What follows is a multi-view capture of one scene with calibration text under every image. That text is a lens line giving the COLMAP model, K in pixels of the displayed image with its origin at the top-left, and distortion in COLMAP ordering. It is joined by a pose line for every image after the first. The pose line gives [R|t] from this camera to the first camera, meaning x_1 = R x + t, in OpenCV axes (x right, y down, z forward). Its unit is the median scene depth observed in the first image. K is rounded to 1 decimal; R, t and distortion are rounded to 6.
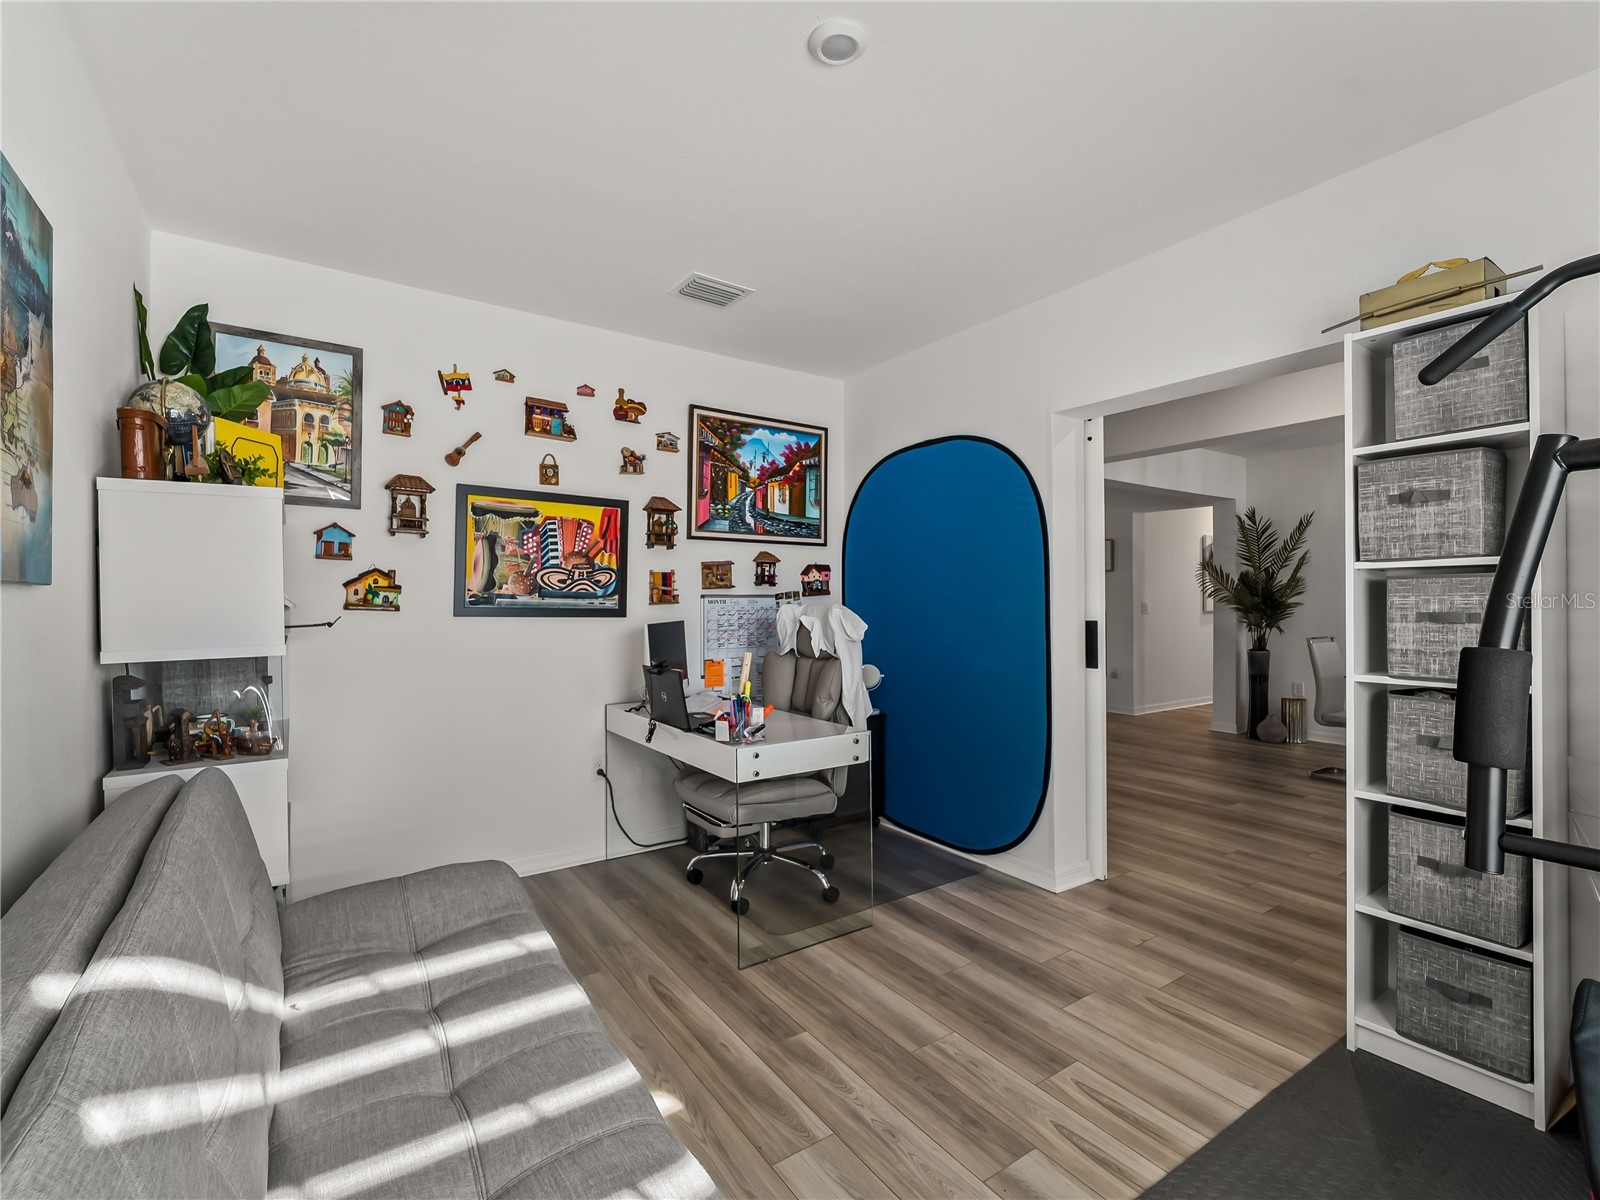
lens RADIAL K [[733.7, 0, 805.8], [0, 733.7, 598.0], [0, 0, 1]] dist [-0.003469, -0.001221]
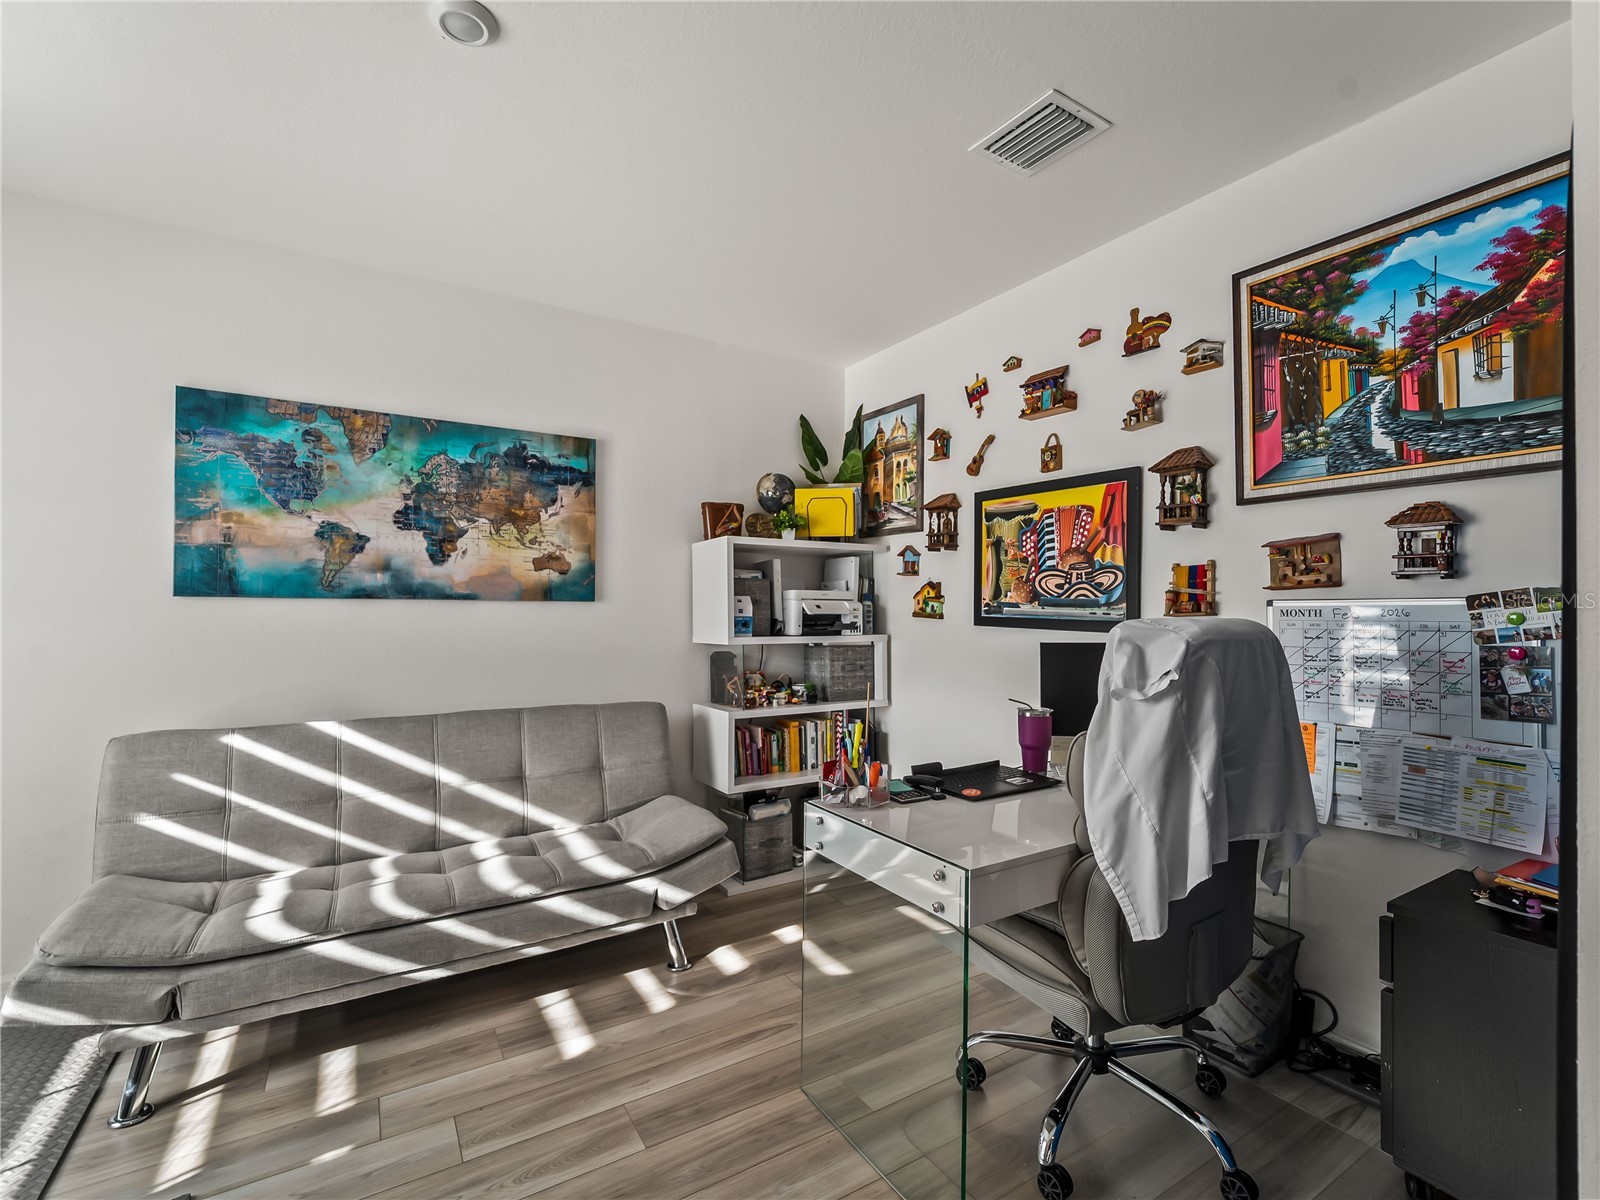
lens RADIAL K [[733.7, 0, 806.1], [0, 733.7, 606.2], [0, 0, 1]] dist [-0.003469, -0.001221]
pose [[-0.061294, -0.003270, -0.998114, 0.481921], [0.003078, 0.999989, -0.003465, 0.001287], [0.998115, -0.003285, -0.061283, 0.747321]]
